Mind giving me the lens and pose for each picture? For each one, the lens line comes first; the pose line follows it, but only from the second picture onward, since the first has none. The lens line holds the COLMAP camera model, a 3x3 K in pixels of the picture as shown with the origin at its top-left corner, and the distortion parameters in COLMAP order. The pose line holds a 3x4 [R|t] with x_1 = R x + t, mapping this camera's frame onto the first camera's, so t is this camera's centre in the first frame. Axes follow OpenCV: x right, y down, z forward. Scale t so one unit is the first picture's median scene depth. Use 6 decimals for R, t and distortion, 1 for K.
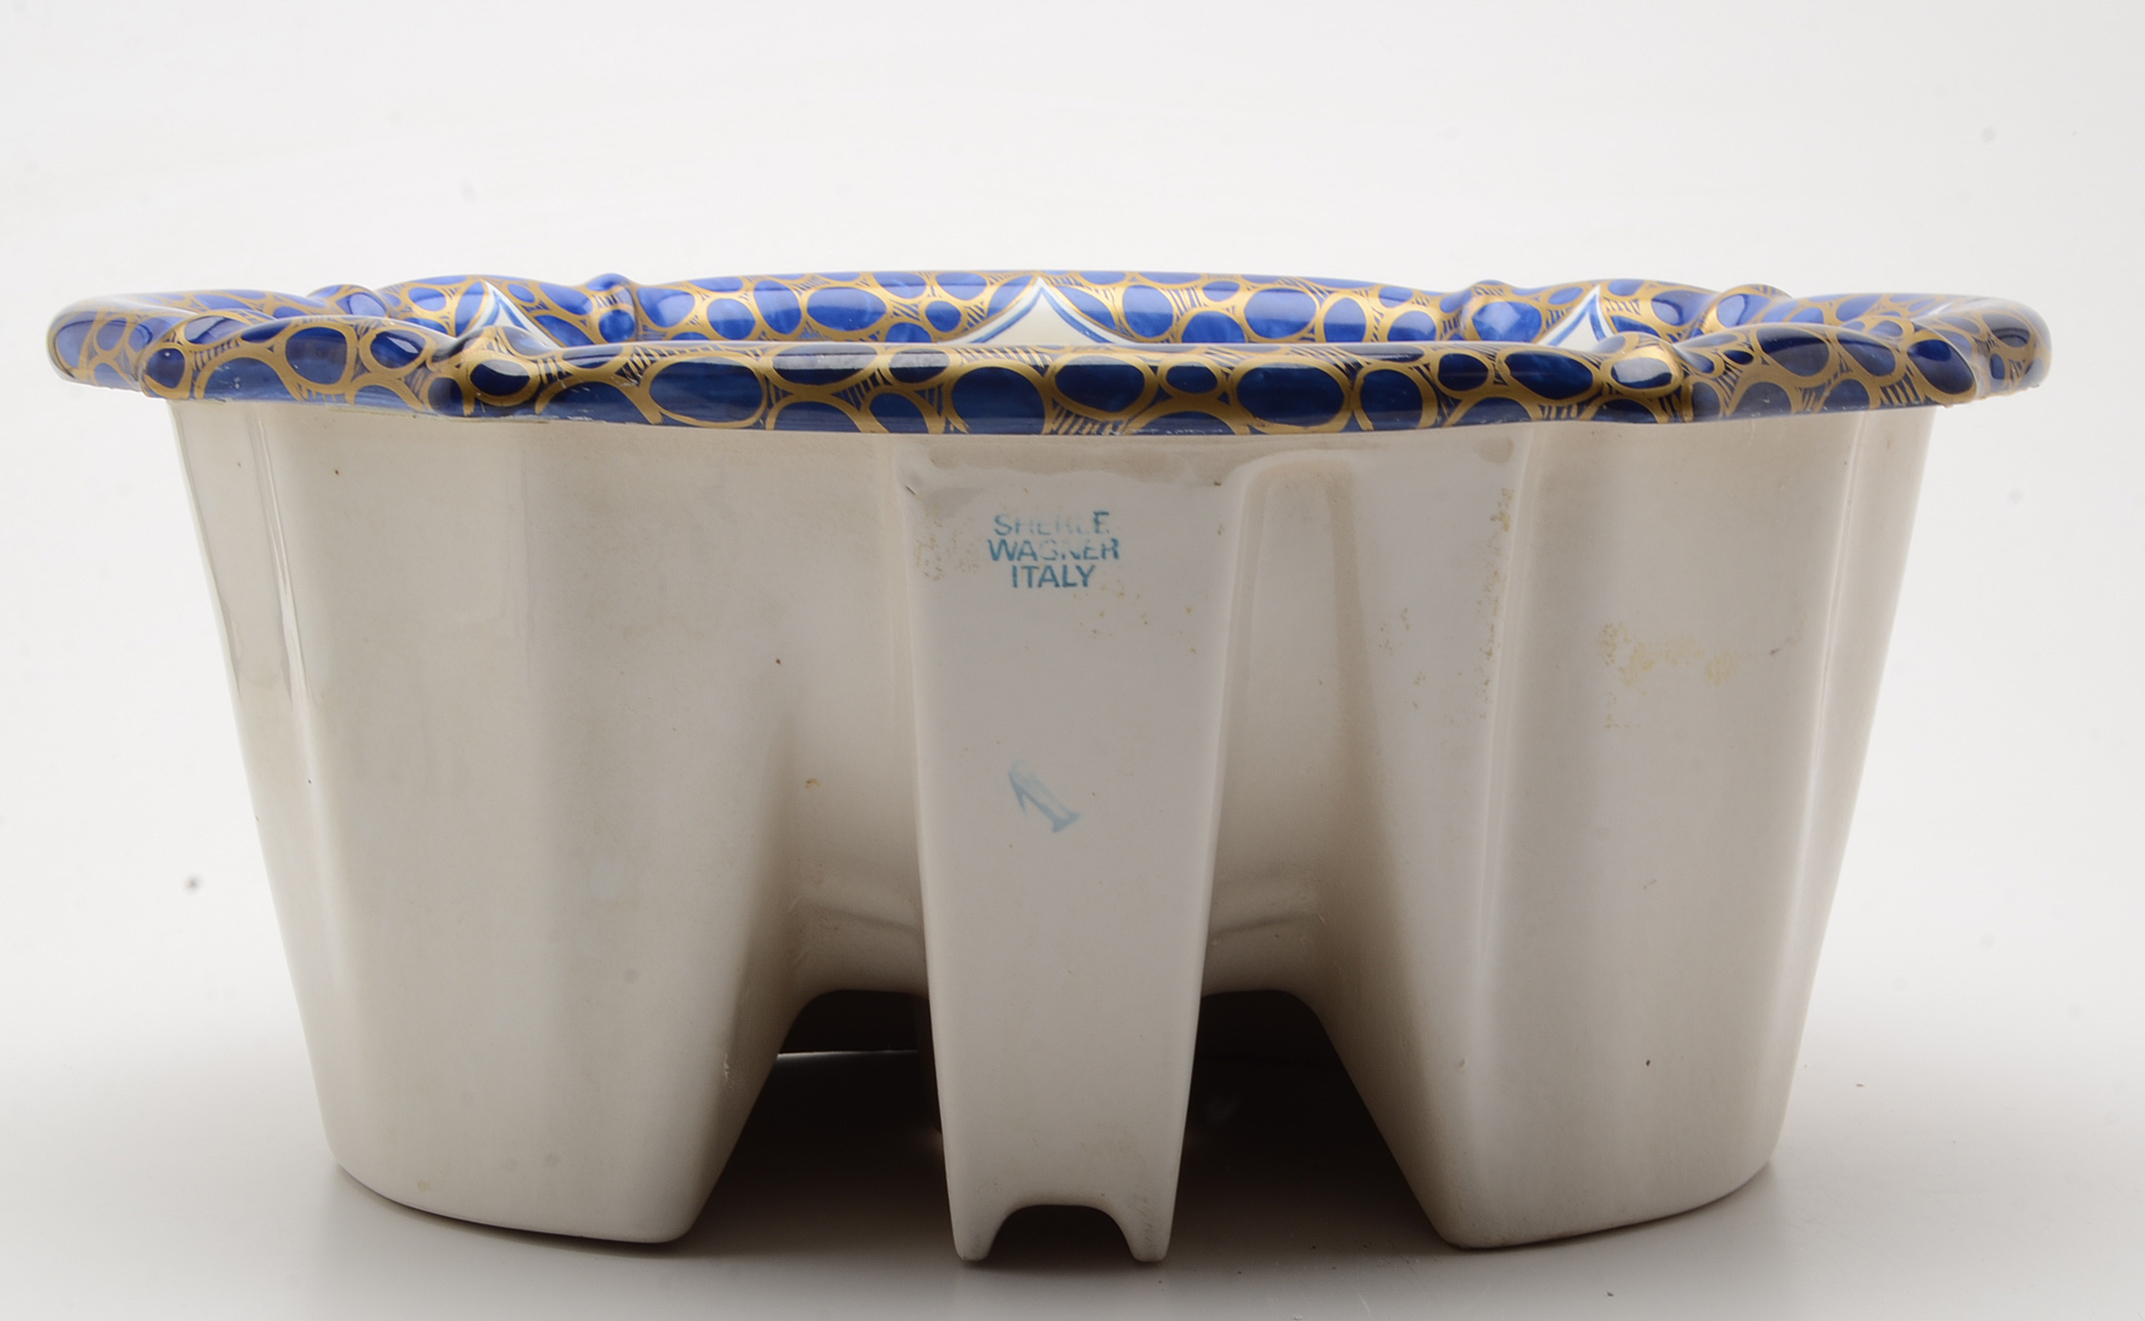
lens RADIAL K [[4080.4, 0, 1072.5], [0, 4080.4, 660.5], [0, 0, 1]] dist [0.000215, -0.001306]
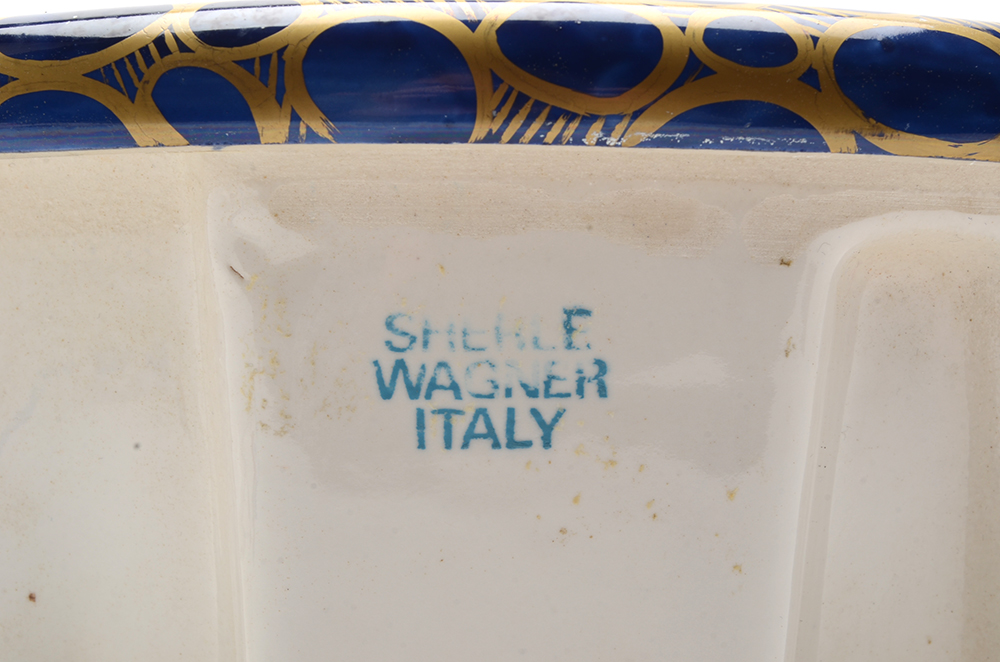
lens RADIAL K [[2353.8, 0, 500.0], [0, 2353.8, 331.0], [0, 0, 1]] dist [0.044183, 0.347851]
pose [[0.999962, 0.007949, -0.003461, -0.002310], [-0.008417, 0.985823, -0.167575, 0.020223], [0.002080, 0.167598, 0.985853, 0.683113]]
